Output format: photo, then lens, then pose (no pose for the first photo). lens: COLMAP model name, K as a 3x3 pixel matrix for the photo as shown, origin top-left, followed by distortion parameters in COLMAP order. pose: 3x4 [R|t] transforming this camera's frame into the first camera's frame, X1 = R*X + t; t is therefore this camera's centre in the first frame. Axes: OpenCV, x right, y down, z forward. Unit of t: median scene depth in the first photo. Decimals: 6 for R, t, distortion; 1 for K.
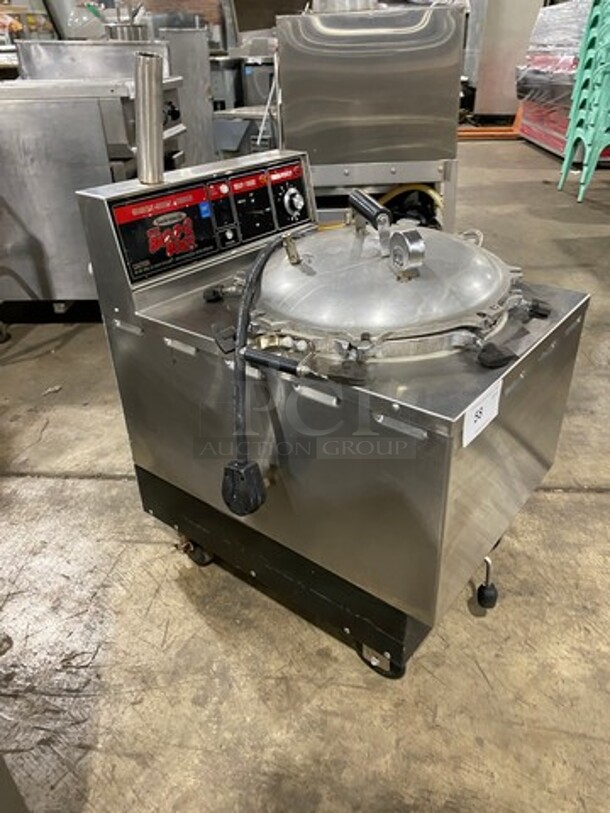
lens RADIAL K [[607.1, 0, 309.7], [0, 607.1, 405.6], [0, 0, 1]] dist [-0.004092, -0.001713]
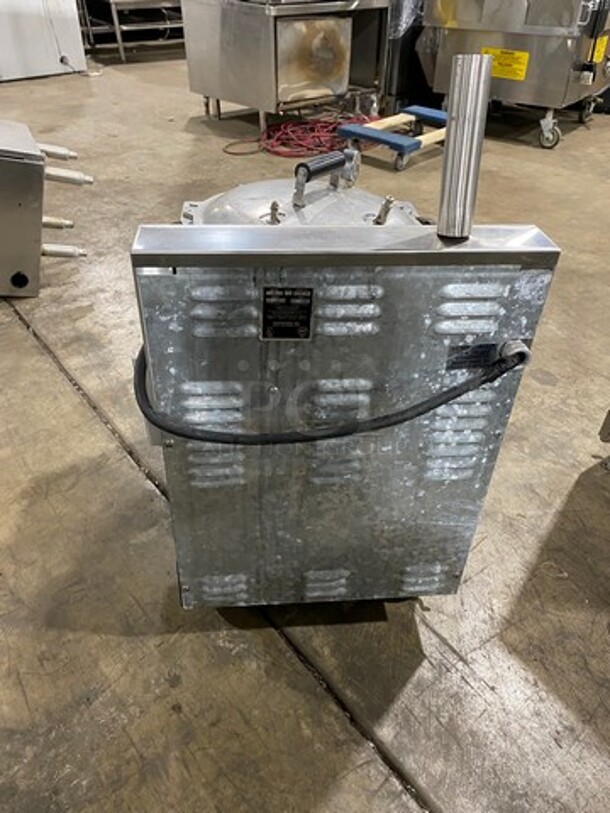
lens RADIAL K [[613.5, 0, 304.8], [0, 613.5, 401.2], [0, 0, 1]] dist [-0.000862, -0.003282]
pose [[-0.680504, -0.428869, 0.594125, -0.651880], [0.370645, 0.497972, 0.783994, -0.882934], [-0.632089, 0.753721, -0.179914, 1.342787]]
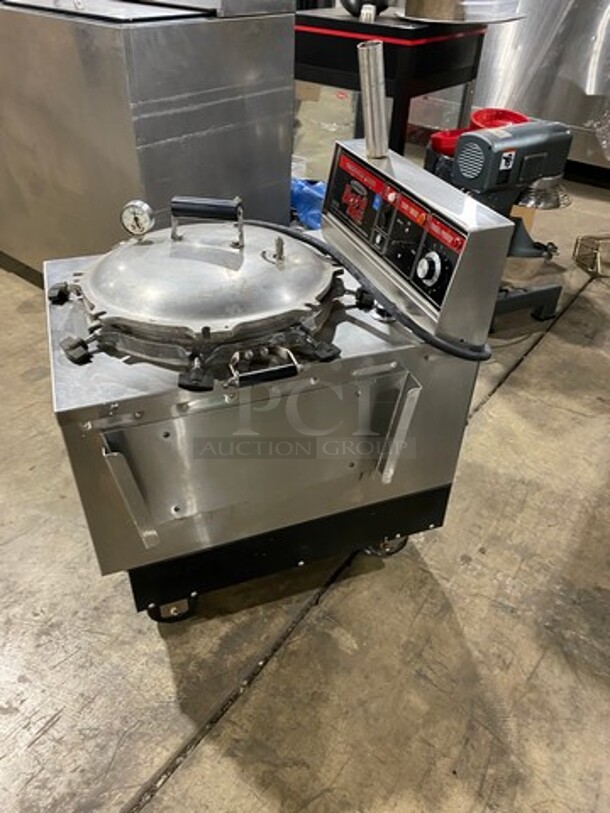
lens RADIAL K [[610.1, 0, 305.0], [0, 610.1, 406.5], [0, 0, 1]] dist [0.000898, -0.003295]
pose [[-0.527596, 0.528240, -0.665286, 0.790389], [-0.441509, 0.498562, 0.745993, -0.897283], [0.725750, 0.687313, -0.029816, 1.218228]]
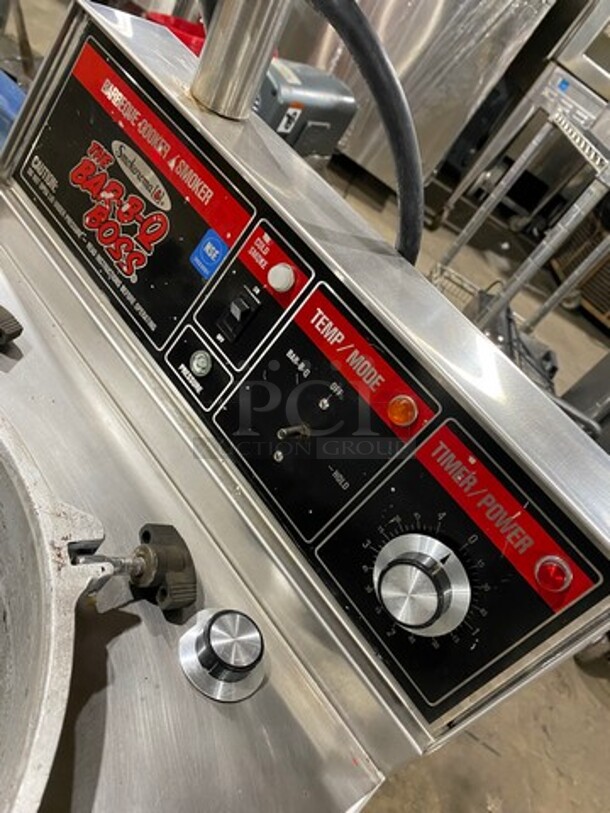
lens RADIAL K [[613.5, 0, 304.8], [0, 613.5, 401.2], [0, 0, 1]] dist [-0.000862, -0.003282]
pose [[-0.113710, 0.610370, -0.783913, 0.157892], [-0.864213, 0.328468, 0.381109, -0.493832], [0.490108, 0.720803, 0.490140, 0.942556]]
